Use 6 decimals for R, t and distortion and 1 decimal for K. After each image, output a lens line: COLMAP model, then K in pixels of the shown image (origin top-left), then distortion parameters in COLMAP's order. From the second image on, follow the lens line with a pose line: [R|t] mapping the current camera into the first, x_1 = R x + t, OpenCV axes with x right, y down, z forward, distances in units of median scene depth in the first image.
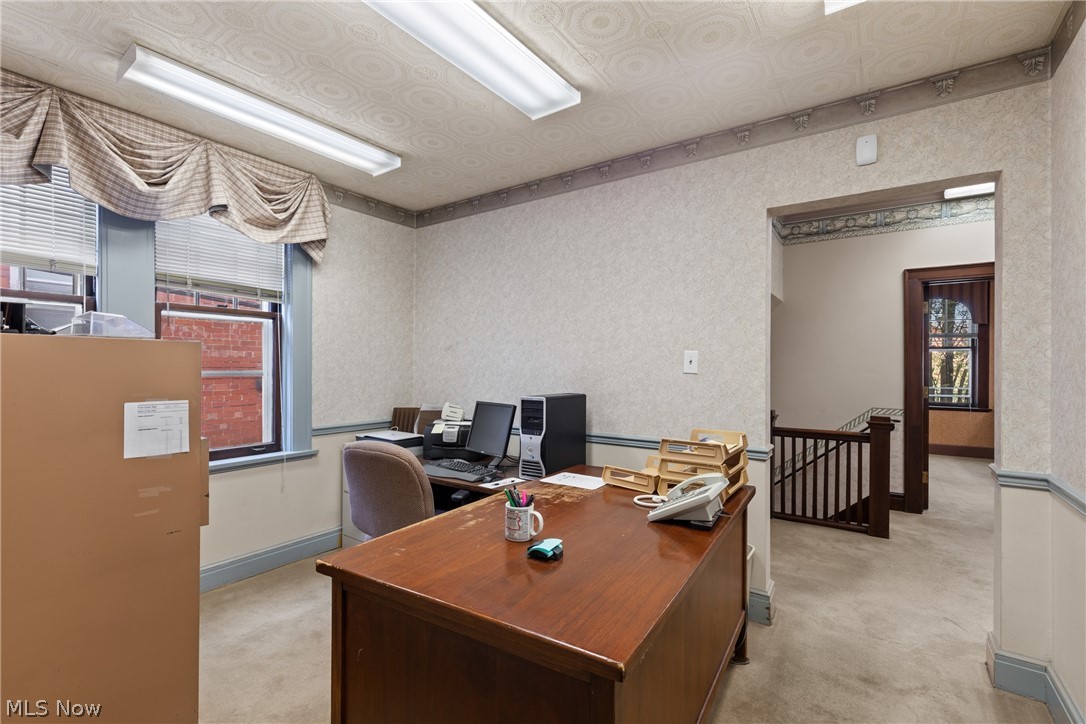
lens RADIAL K [[491.7, 0, 546.2], [0, 491.7, 370.0], [0, 0, 1]] dist [0.001763, 0.000049]
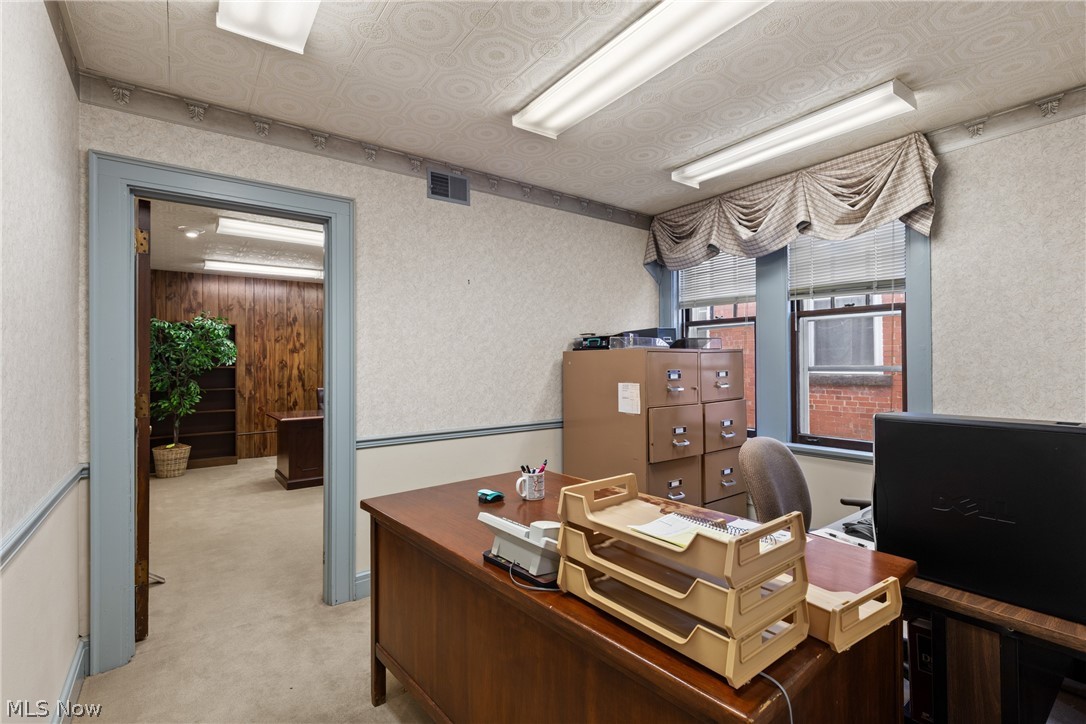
lens RADIAL K [[491.7, 0, 541.6], [0, 491.7, 362.0], [0, 0, 1]] dist [0.001763, 0.000049]
pose [[-0.330685, -0.003933, -0.943733, 0.687703], [0.001668, 0.999987, -0.004752, -0.003922], [0.943740, -0.003146, -0.330674, 0.879016]]
